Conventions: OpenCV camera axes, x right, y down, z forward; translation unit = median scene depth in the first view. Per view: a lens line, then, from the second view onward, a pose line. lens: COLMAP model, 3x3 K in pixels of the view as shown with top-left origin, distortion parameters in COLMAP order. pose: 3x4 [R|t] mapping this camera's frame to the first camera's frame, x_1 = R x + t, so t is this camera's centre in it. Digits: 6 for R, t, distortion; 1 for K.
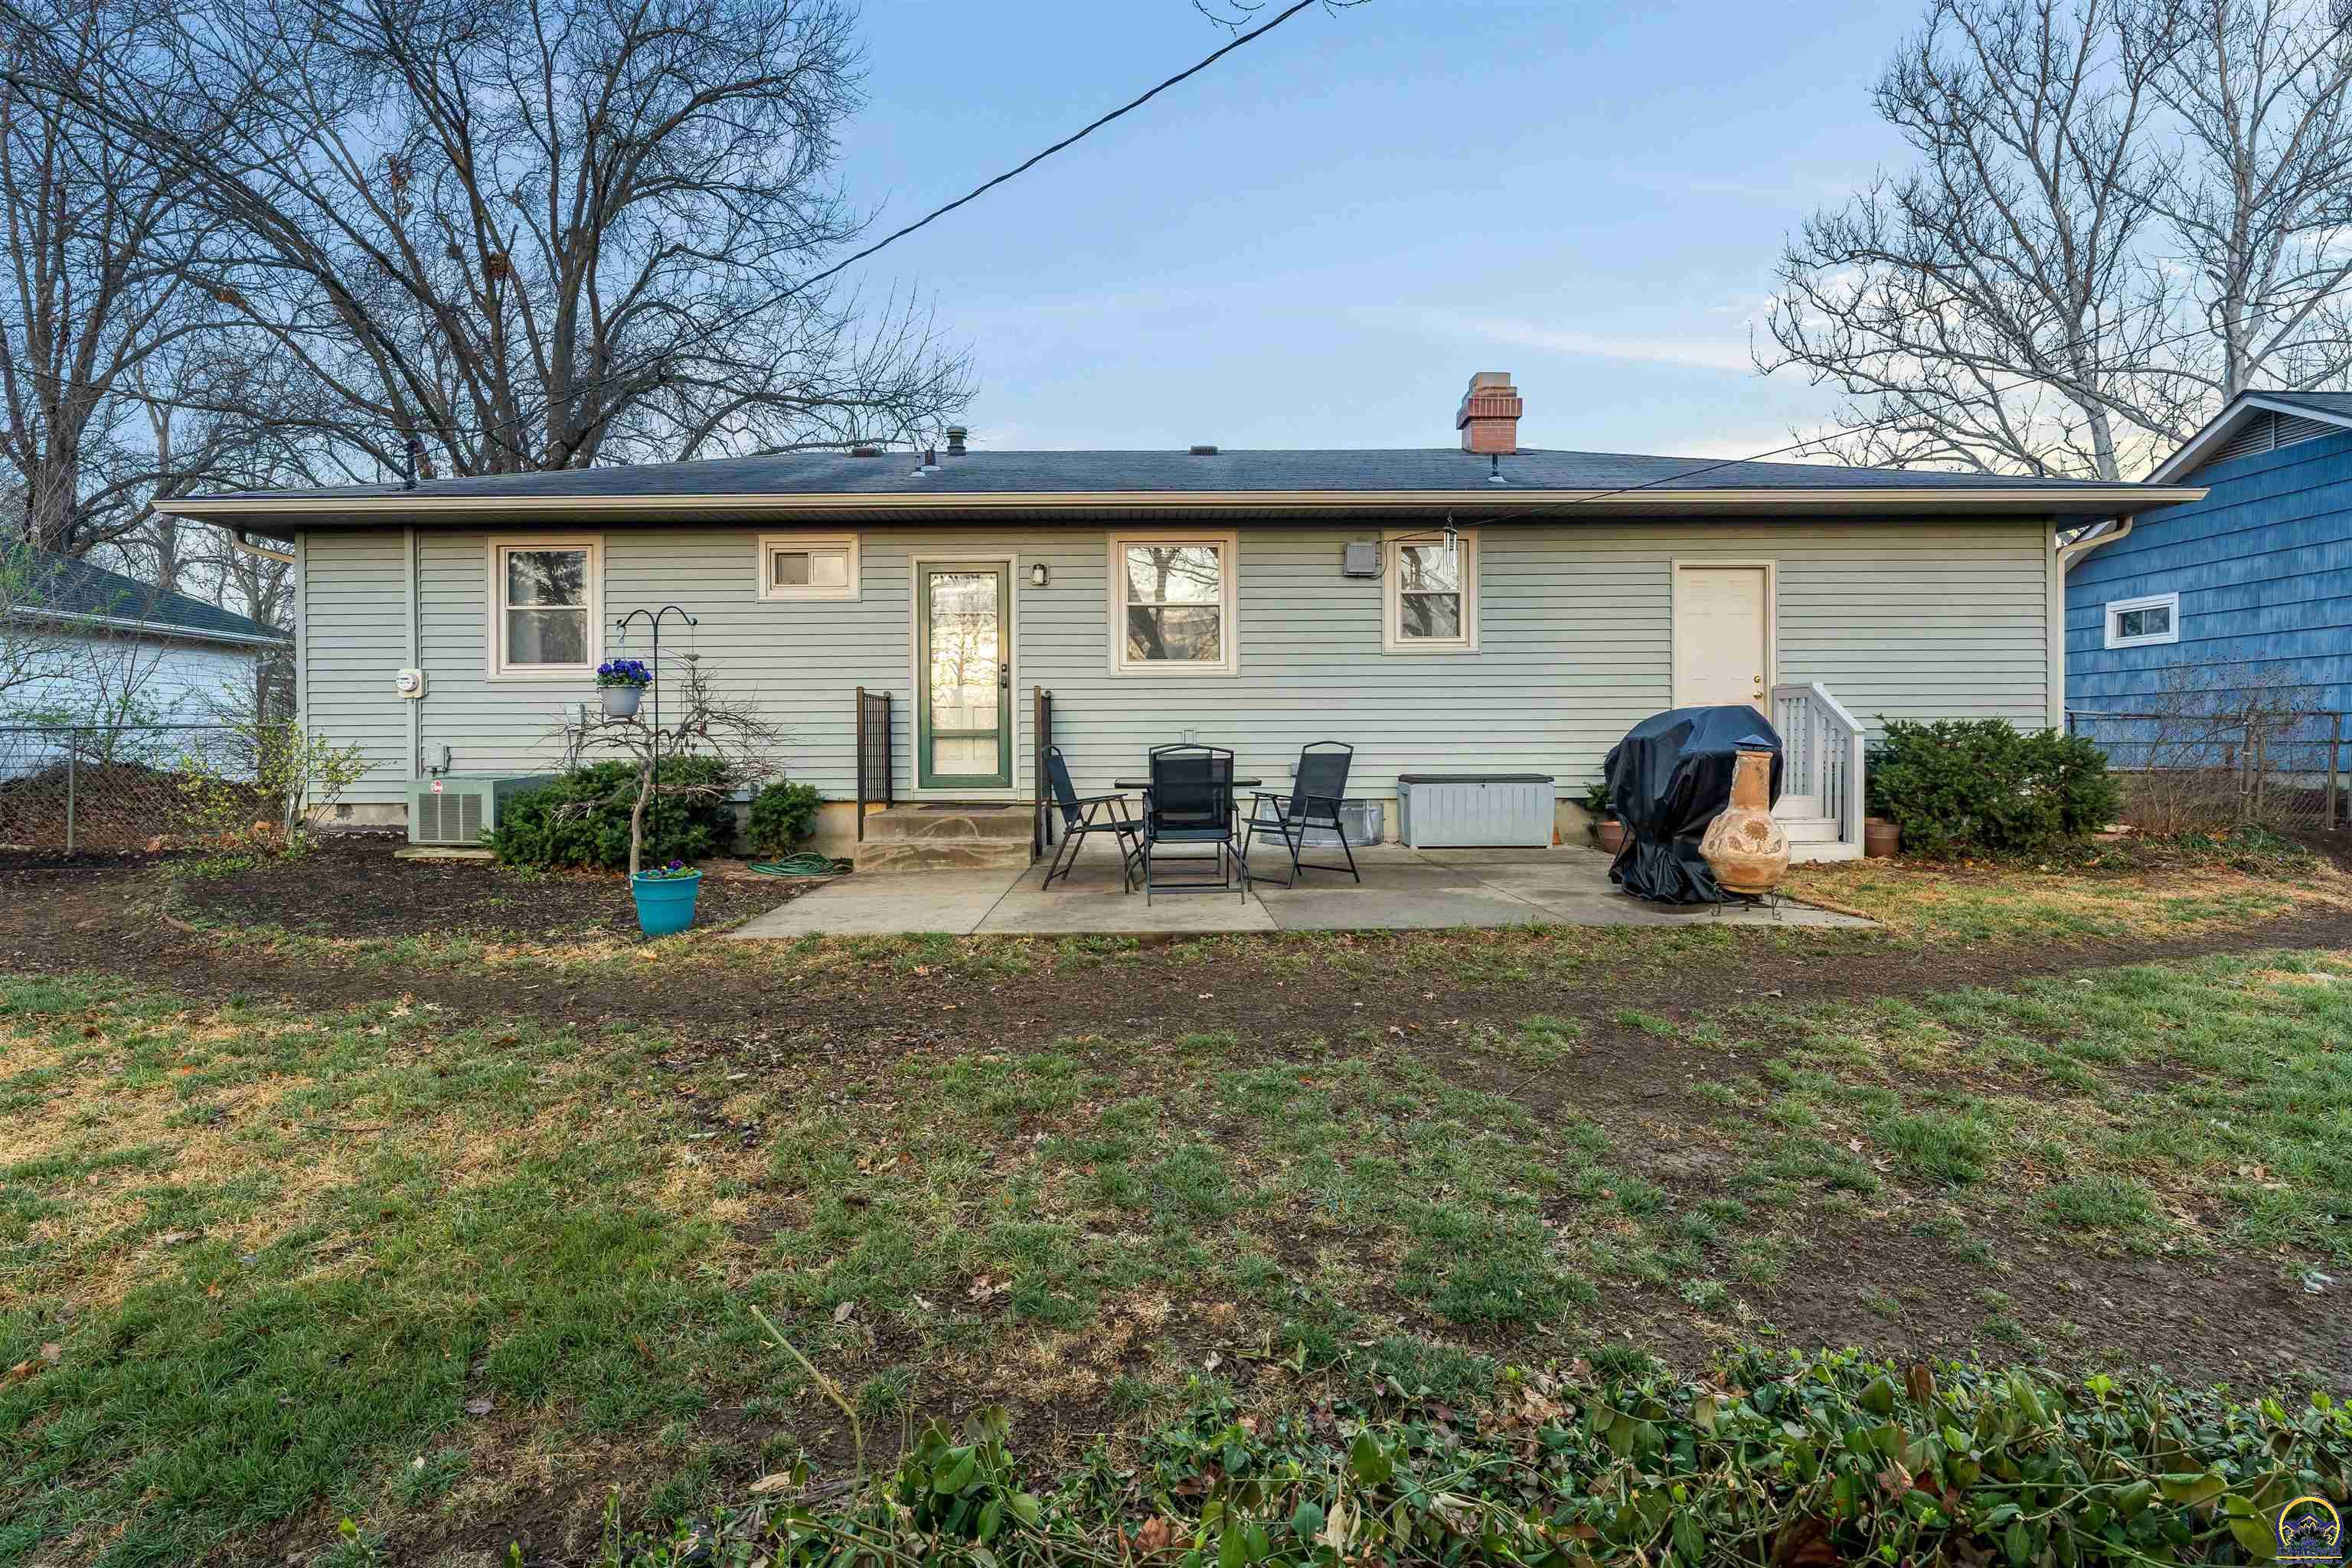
lens RADIAL K [[1167.9, 0, 1173.5], [0, 1167.9, 762.1], [0, 0, 1]] dist [-0.000257, -0.001088]
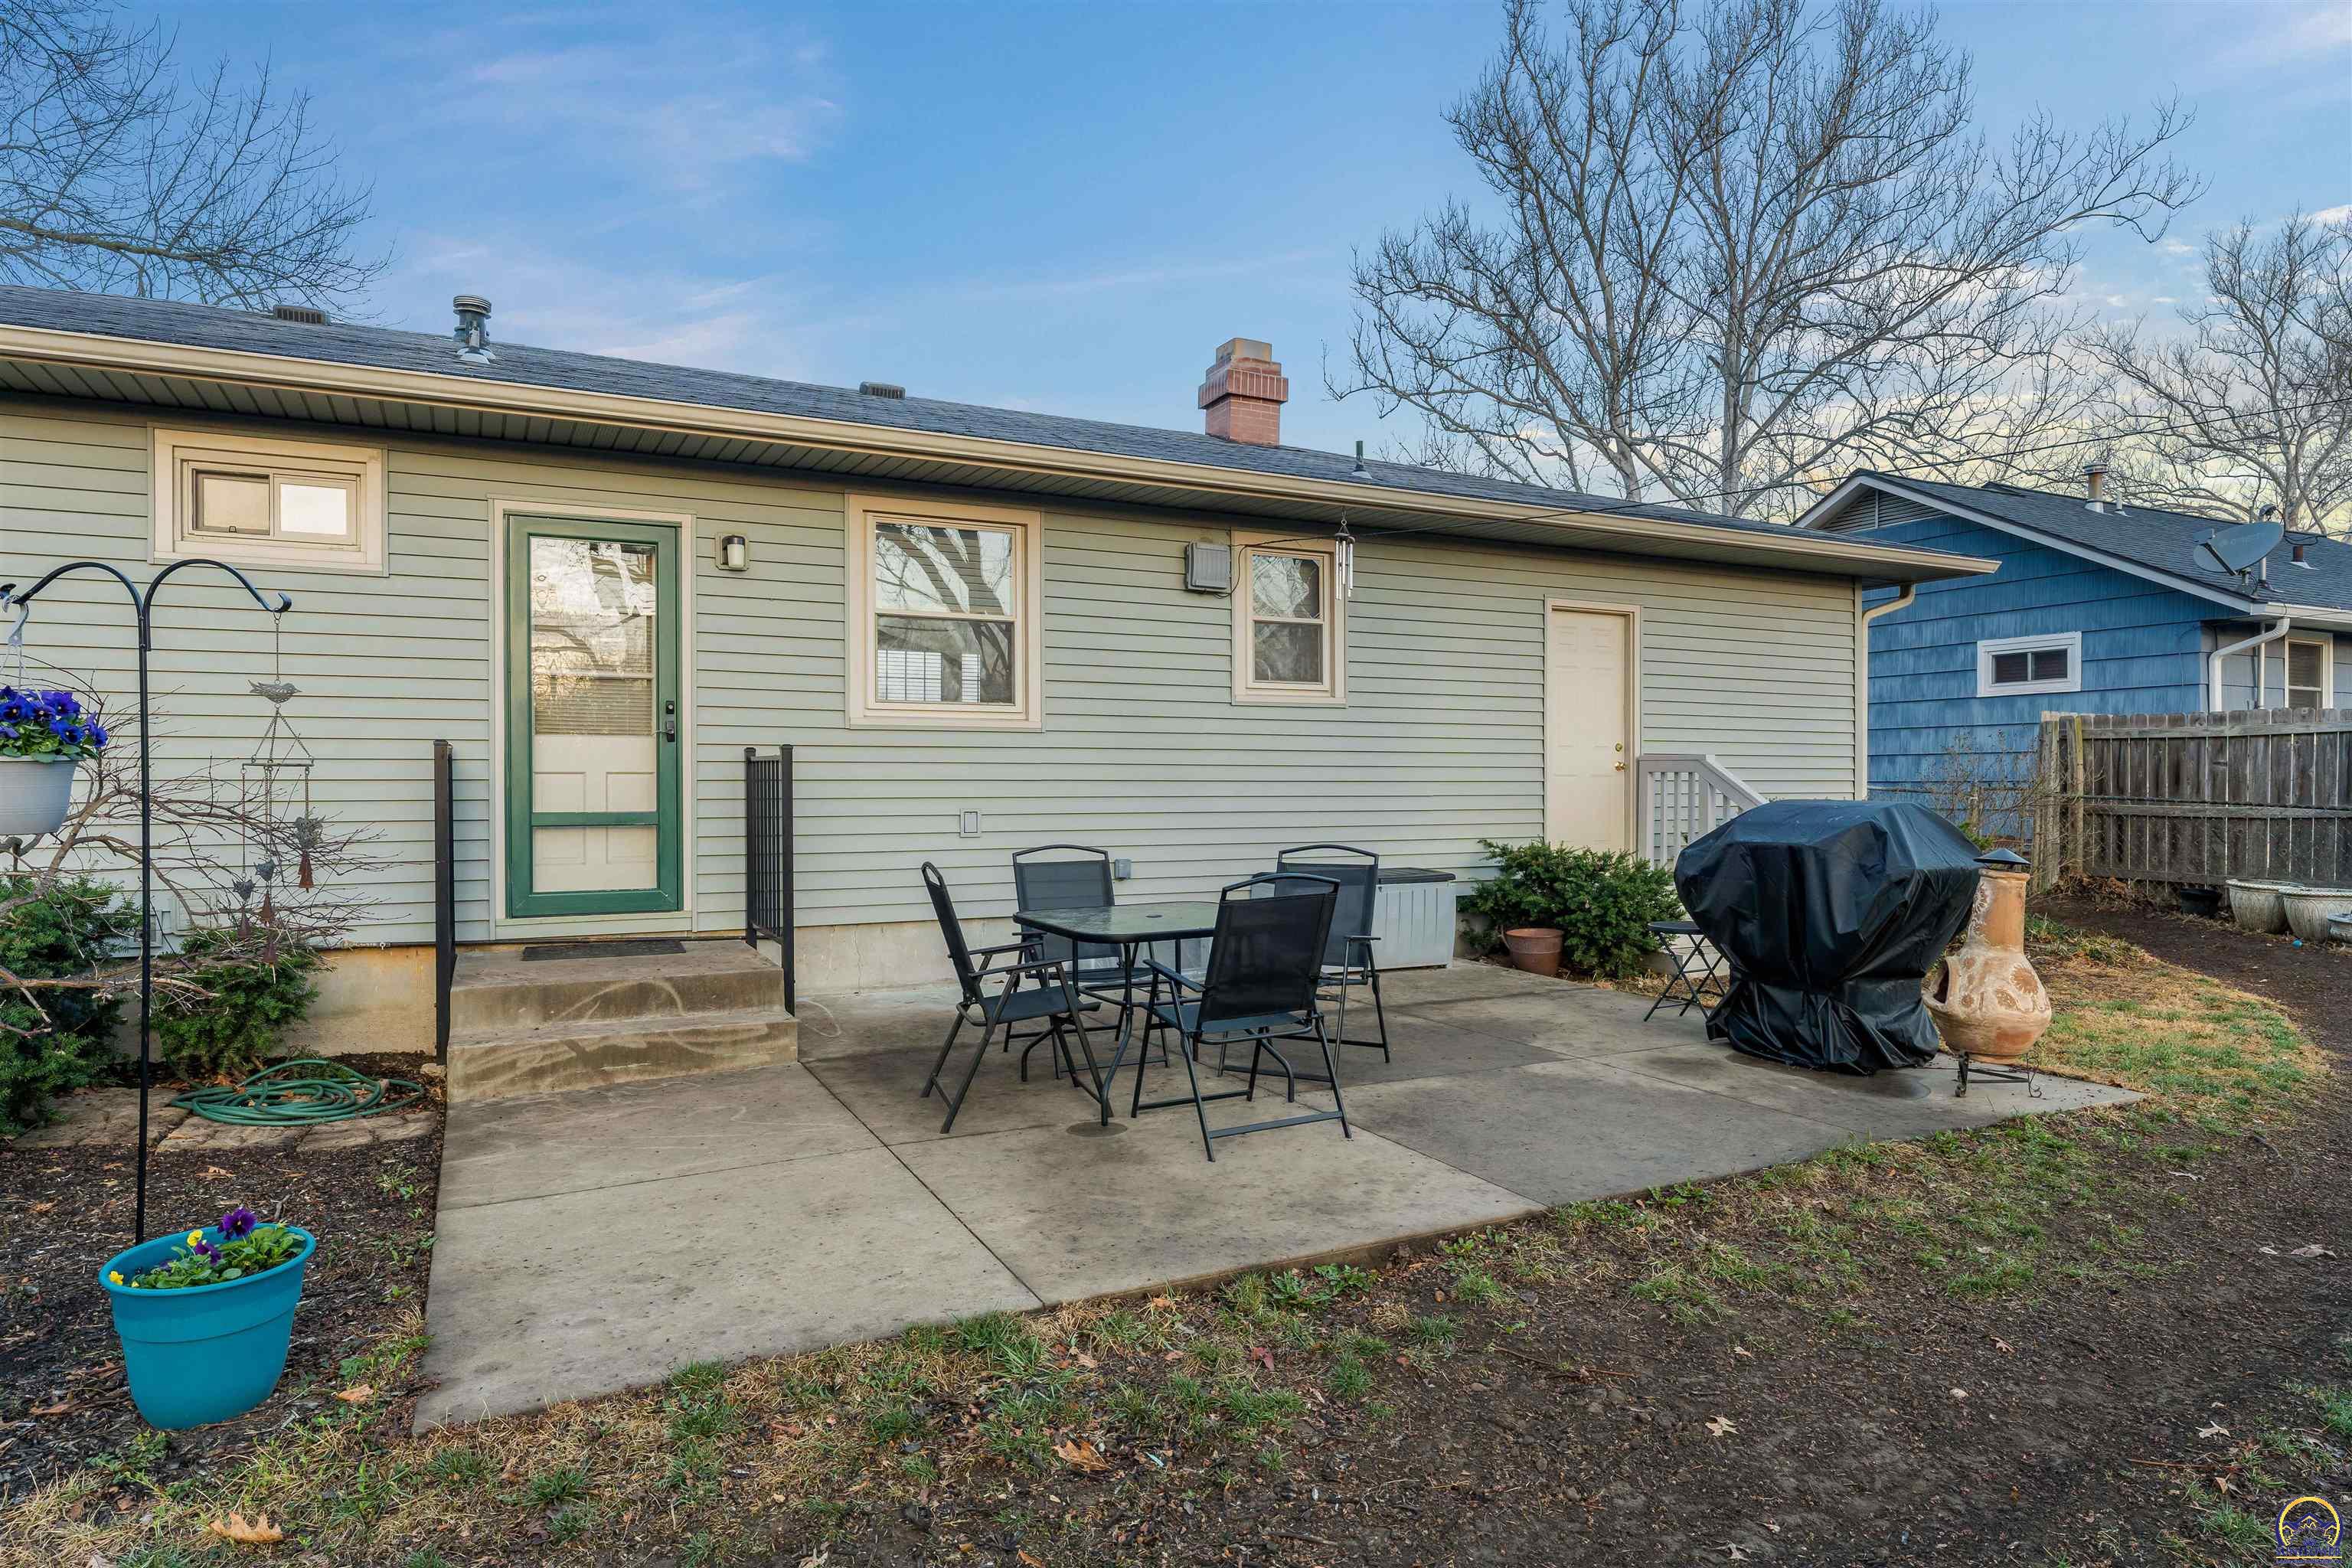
lens RADIAL K [[1323.3, 0, 1169.2], [0, 1323.3, 801.3], [0, 0, 1]] dist [0.004802, 0.000338]
pose [[0.897966, -0.001123, 0.440064, -0.211549], [0.000940, 0.999999, 0.000633, -0.033187], [-0.440064, -0.000155, 0.897966, 0.290185]]
